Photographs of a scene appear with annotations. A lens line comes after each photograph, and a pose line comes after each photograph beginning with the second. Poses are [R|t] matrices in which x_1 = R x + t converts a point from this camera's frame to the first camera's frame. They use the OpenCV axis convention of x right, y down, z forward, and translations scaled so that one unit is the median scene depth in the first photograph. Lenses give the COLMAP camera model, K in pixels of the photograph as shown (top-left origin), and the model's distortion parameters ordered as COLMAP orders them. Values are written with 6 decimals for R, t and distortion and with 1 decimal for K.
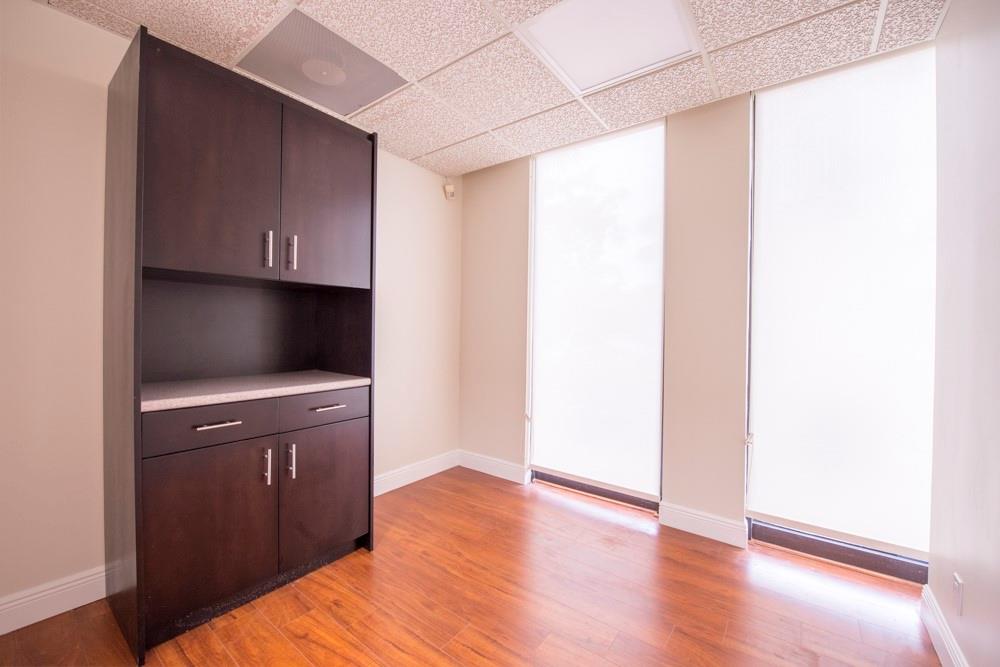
lens RADIAL K [[401.8, 0, 498.5], [0, 401.8, 331.2], [0, 0, 1]] dist [-0.014016, -0.000371]
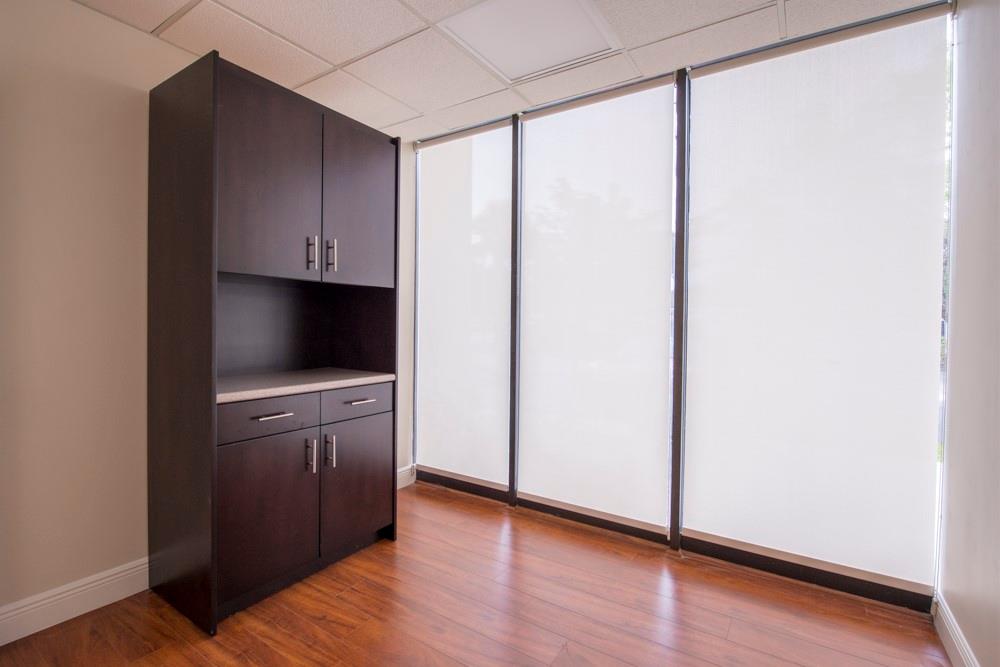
lens RADIAL K [[469.8, 0, 484.9], [0, 469.8, 330.9], [0, 0, 1]] dist [-0.001192, -0.000812]
pose [[0.998487, -0.003858, 0.054858, -0.153318], [0.003391, 0.999957, 0.008592, -0.004329], [-0.054889, -0.008392, 0.998457, -0.228598]]
